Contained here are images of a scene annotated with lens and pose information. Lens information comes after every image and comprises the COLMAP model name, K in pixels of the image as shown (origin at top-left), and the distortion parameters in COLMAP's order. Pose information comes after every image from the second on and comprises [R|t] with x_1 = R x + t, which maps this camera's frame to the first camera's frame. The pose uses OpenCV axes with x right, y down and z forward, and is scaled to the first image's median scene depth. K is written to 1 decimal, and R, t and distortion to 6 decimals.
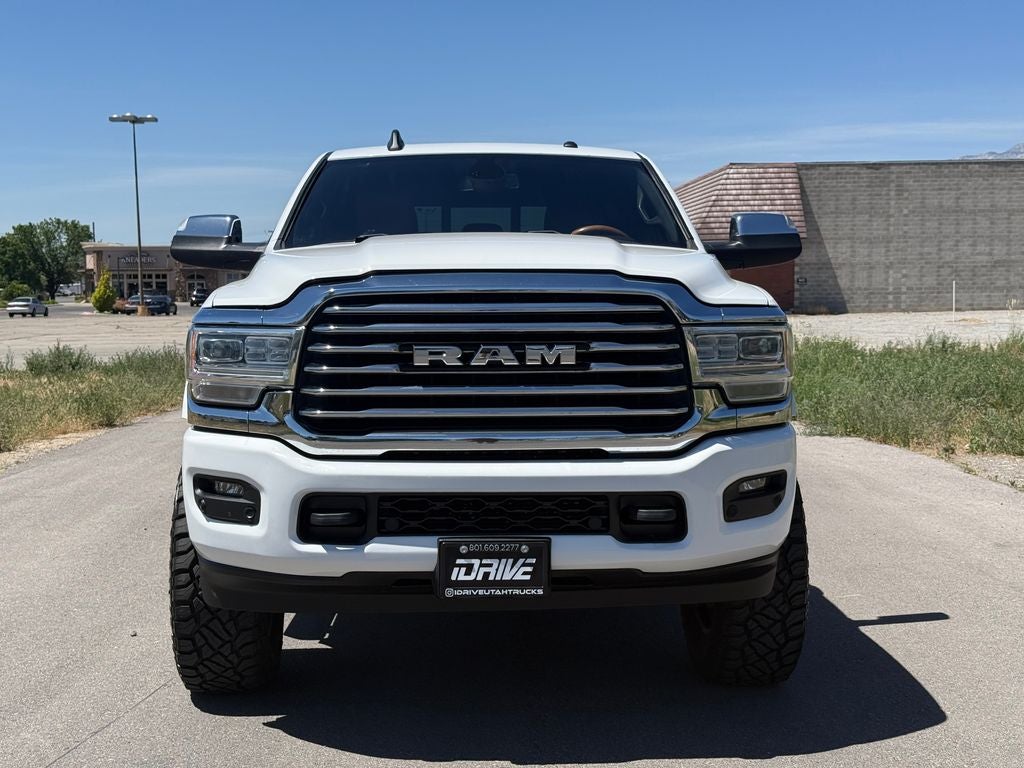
lens RADIAL K [[1419.3, 0, 515.1], [0, 1419.3, 382.2], [0, 0, 1]] dist [0.110163, 0.000000]
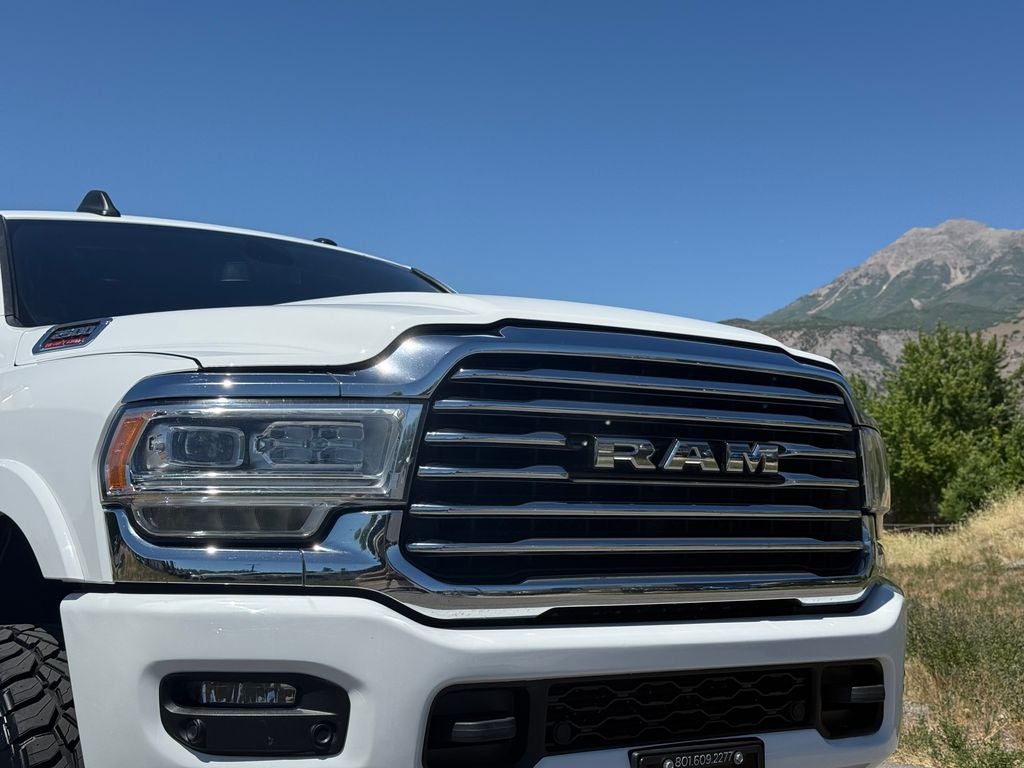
lens RADIAL K [[1419.3, 0, 498.1], [0, 1419.3, 396.9], [0, 0, 1]] dist [0.110163, 0.000000]
pose [[0.832979, 0.057024, 0.550358, -0.449801], [0.032390, 0.987944, -0.151385, 0.050469], [-0.552356, 0.143926, 0.821090, 0.502980]]
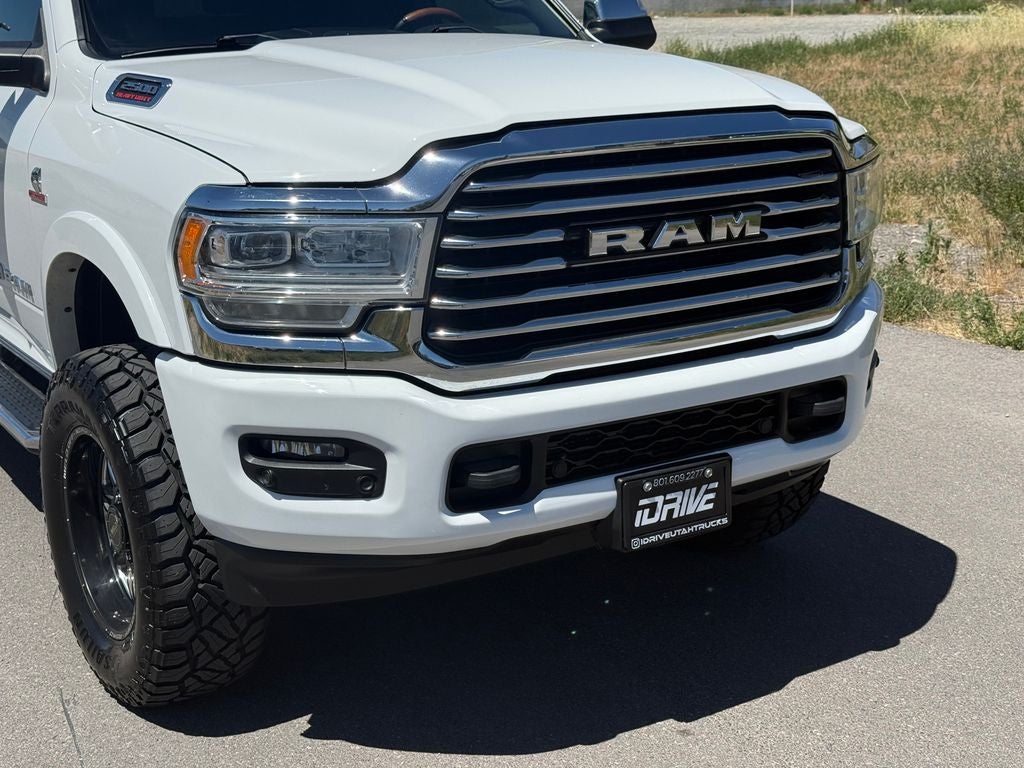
lens RADIAL K [[1419.3, 0, 503.6], [0, 1419.3, 394.7], [0, 0, 1]] dist [0.110163, 0.000000]
pose [[0.868266, -0.140048, 0.475921, -0.464109], [0.040834, 0.976246, 0.212781, -0.098894], [-0.494416, -0.165317, 0.853360, 0.385140]]
